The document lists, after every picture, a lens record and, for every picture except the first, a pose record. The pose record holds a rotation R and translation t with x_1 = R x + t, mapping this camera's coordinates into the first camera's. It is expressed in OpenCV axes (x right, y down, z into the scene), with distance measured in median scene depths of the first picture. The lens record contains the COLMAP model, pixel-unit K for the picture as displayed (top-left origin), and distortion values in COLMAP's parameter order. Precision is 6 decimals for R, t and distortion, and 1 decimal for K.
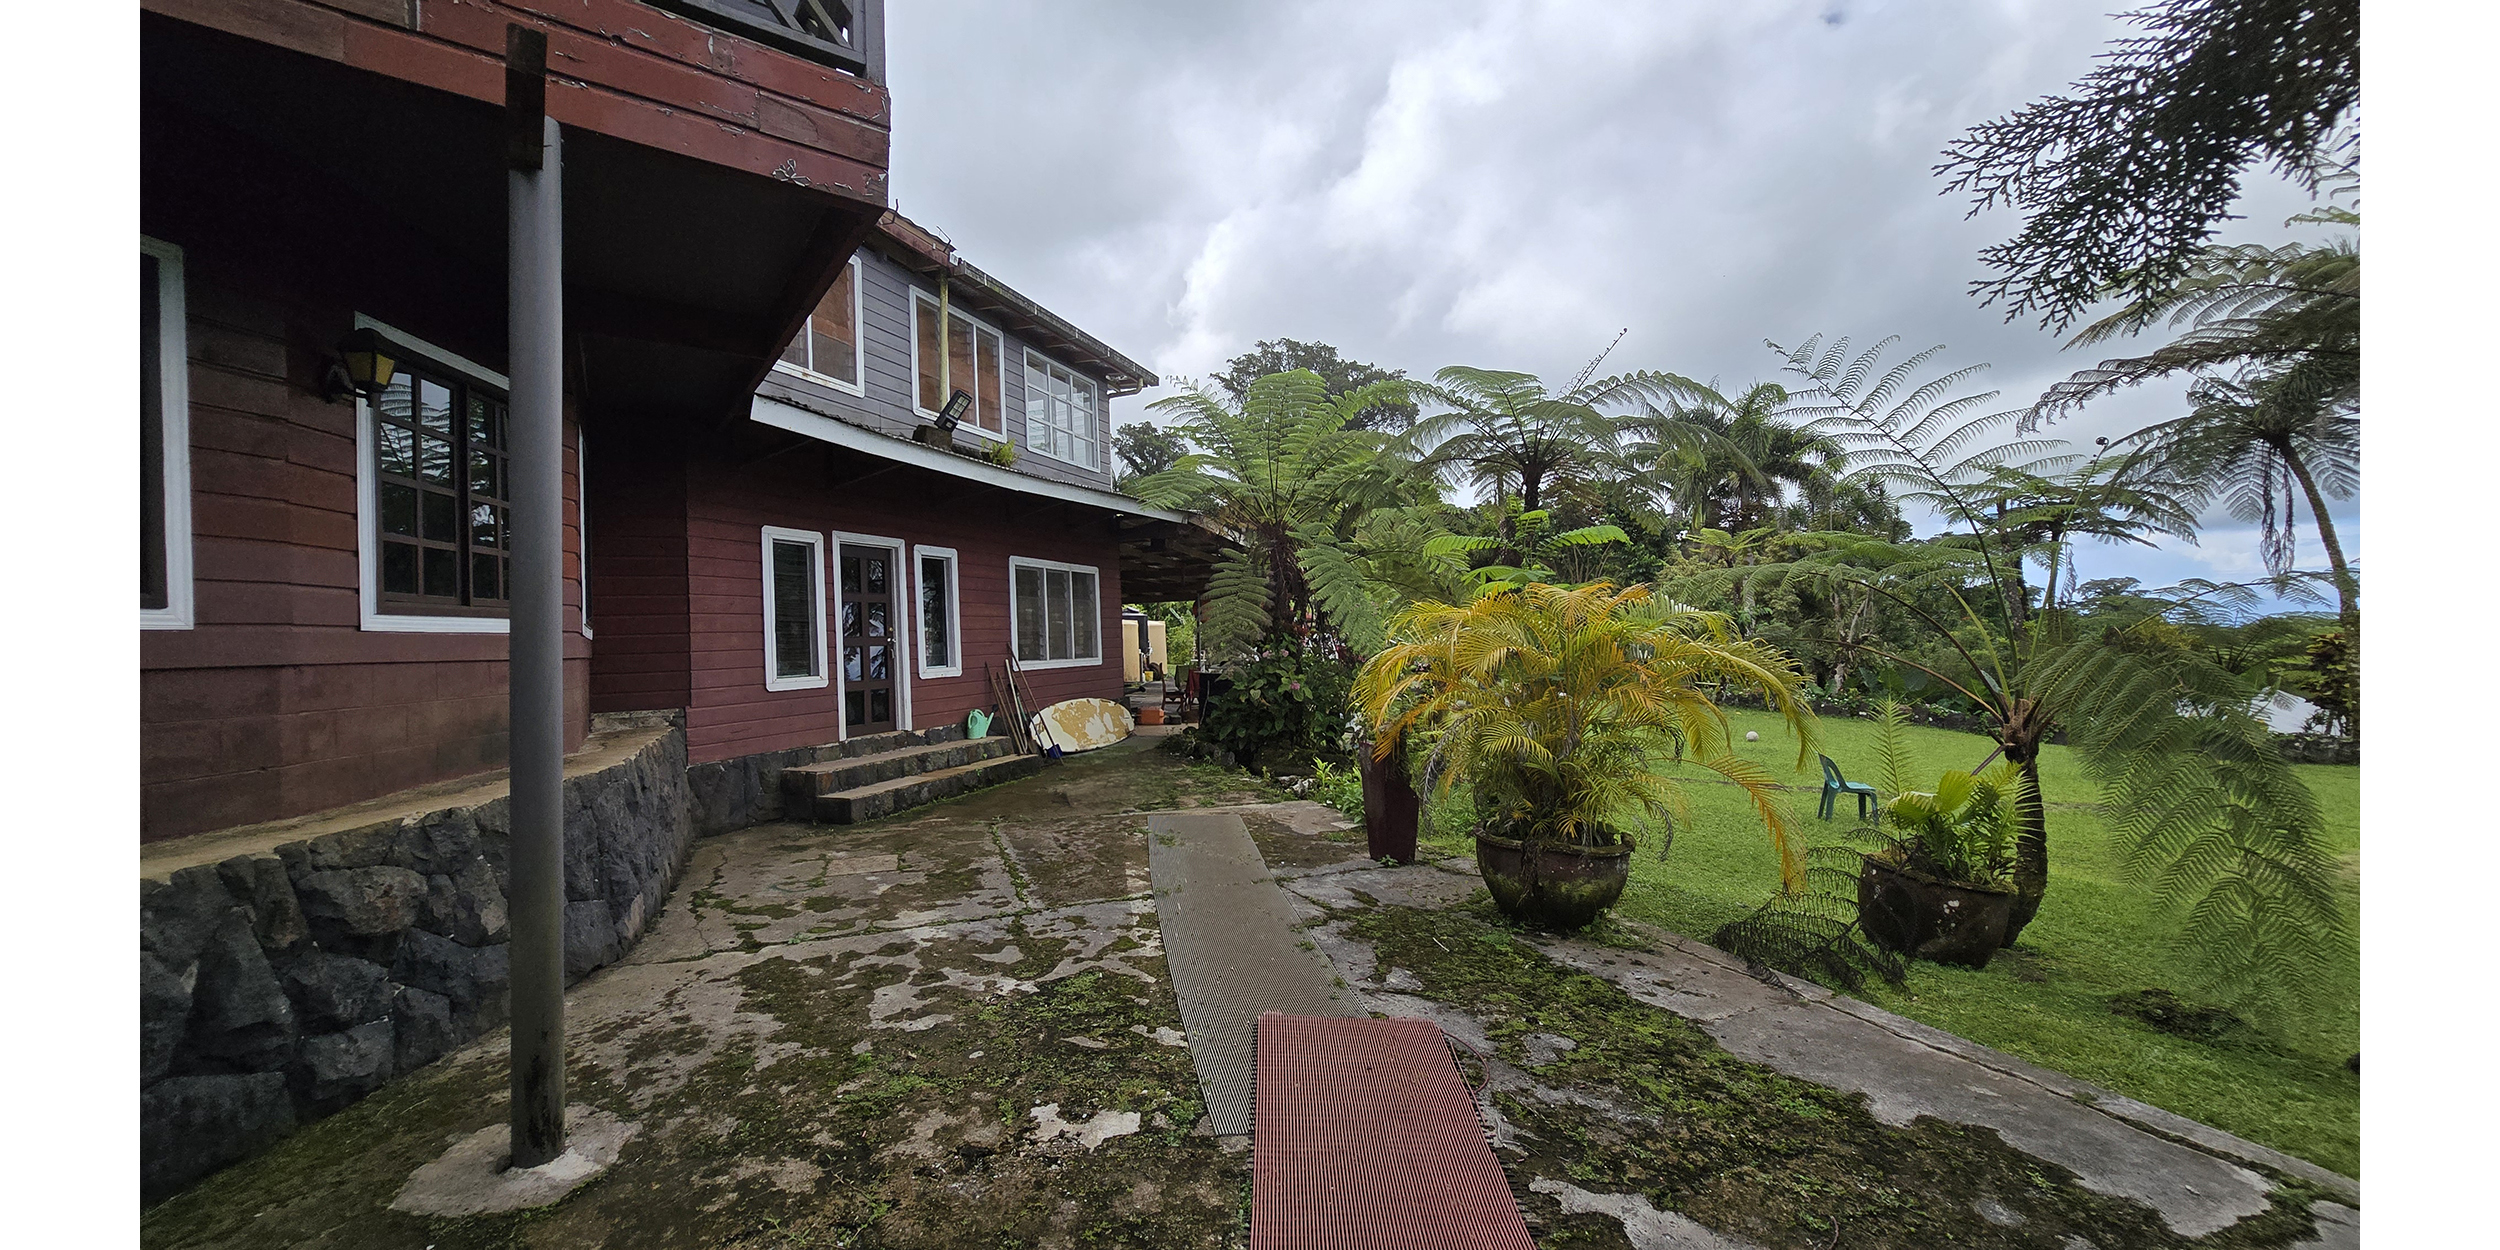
lens RADIAL K [[902.9, 0, 1249.9], [0, 902.9, 617.8], [0, 0, 1]] dist [-0.006169, -0.000019]
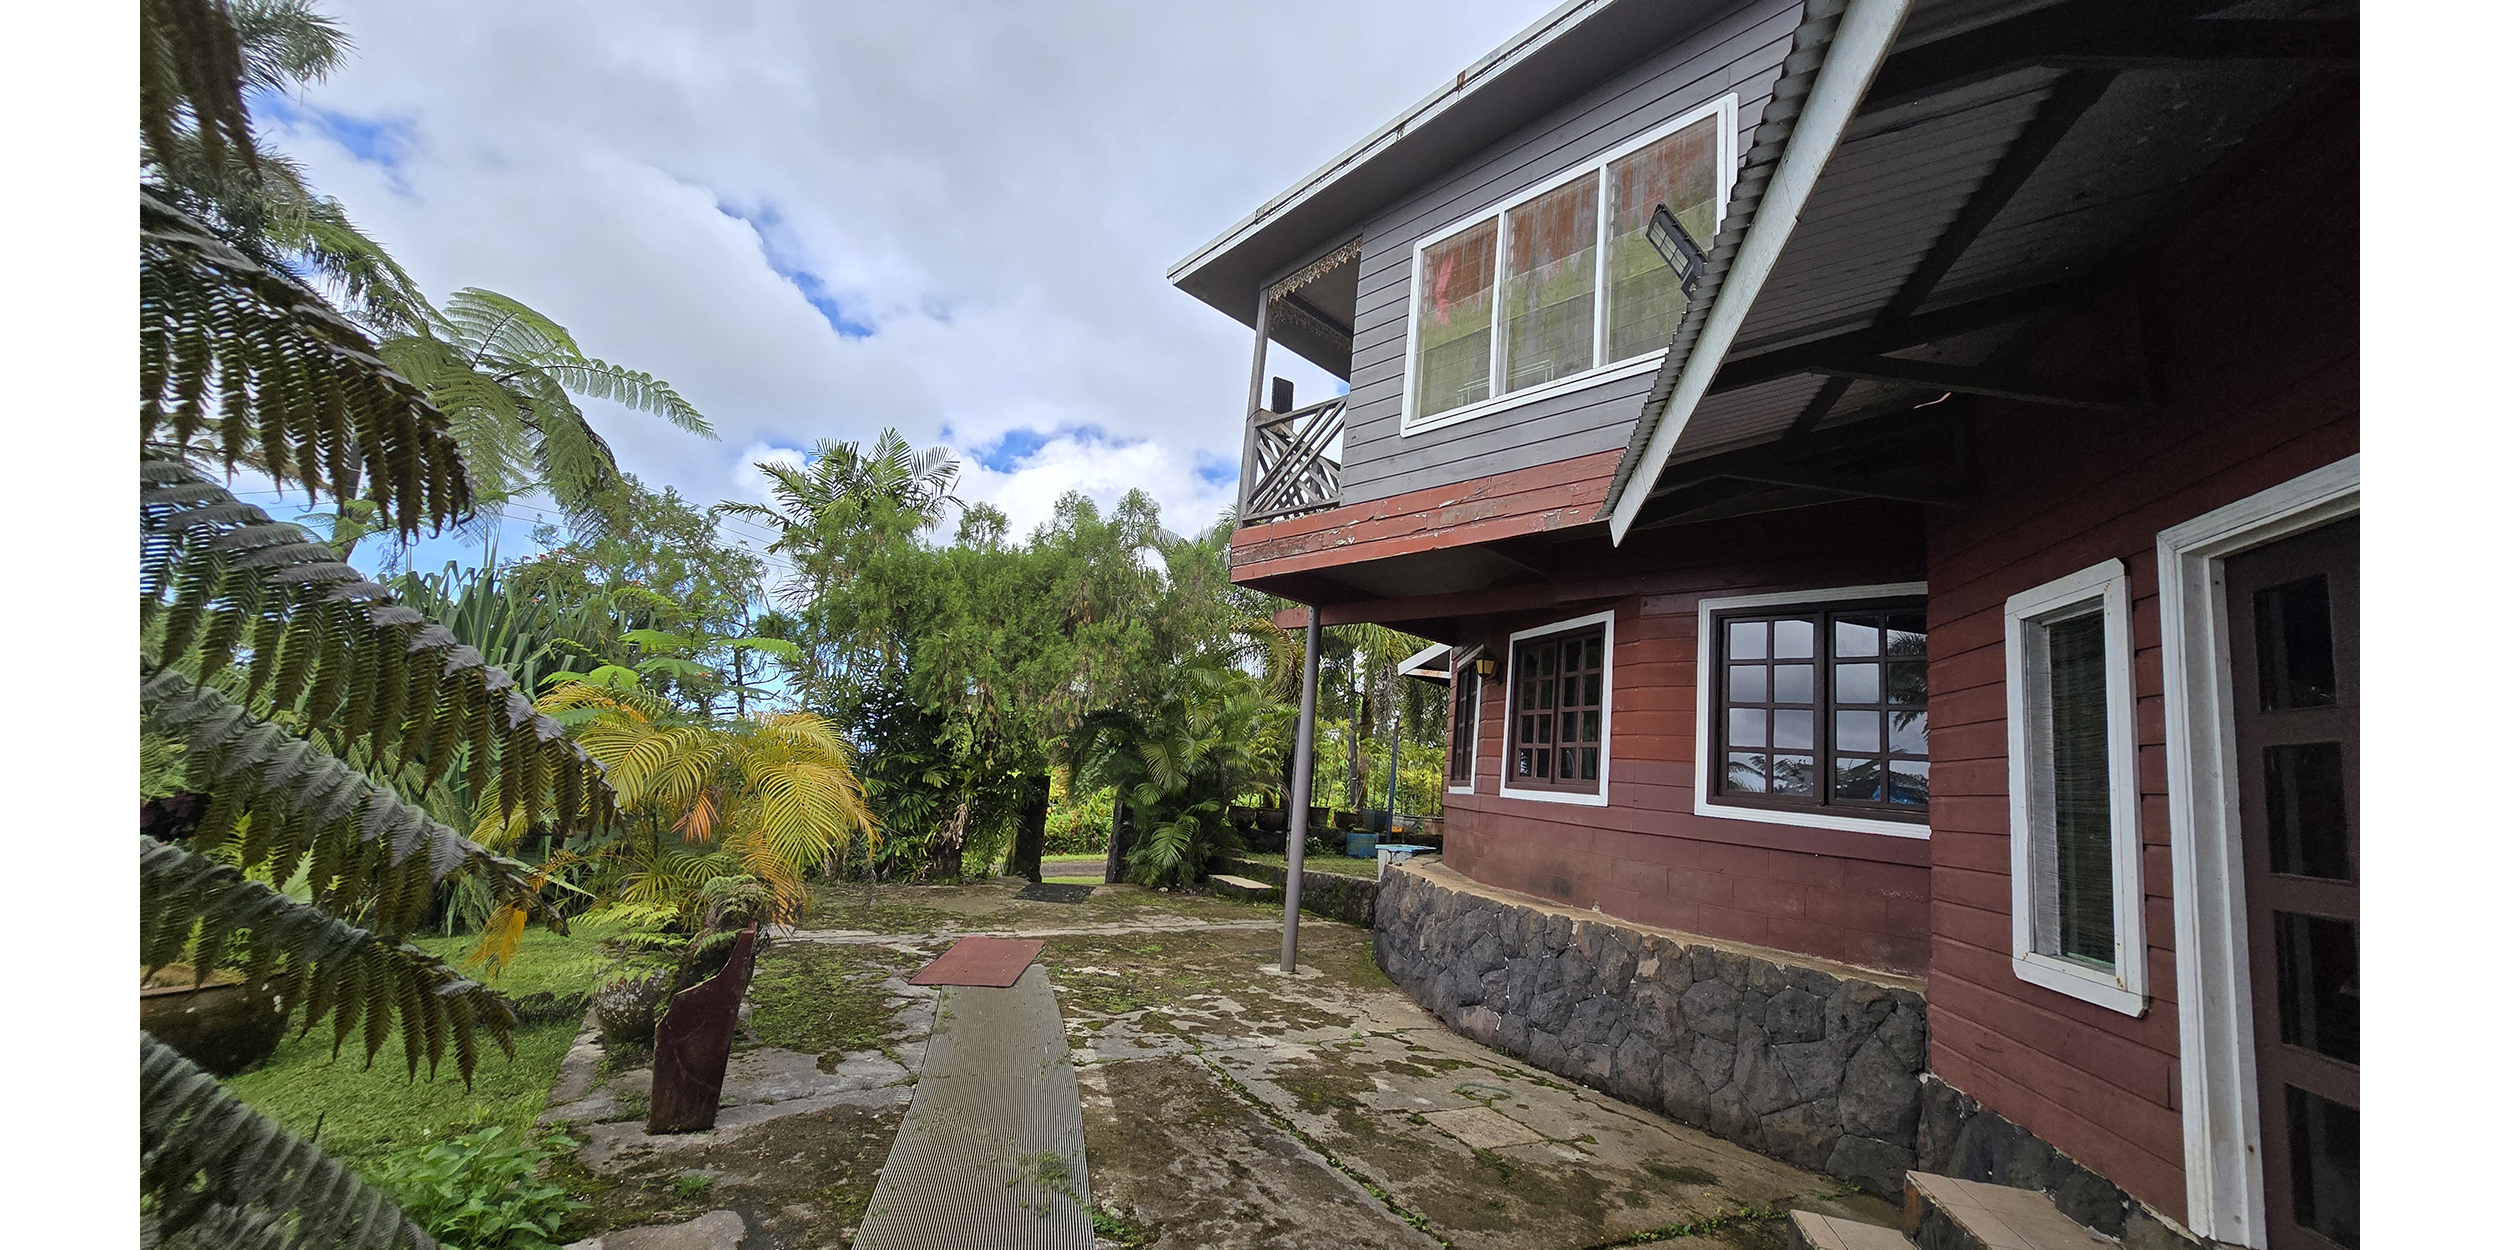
lens RADIAL K [[902.9, 0, 1249.9], [0, 902.9, 617.8], [0, 0, 1]] dist [-0.006169, -0.000019]
pose [[-0.992652, -0.083794, -0.087299, -0.195665], [-0.066344, 0.980216, -0.186482, 0.027924], [0.101198, -0.179320, -0.978572, 2.336619]]
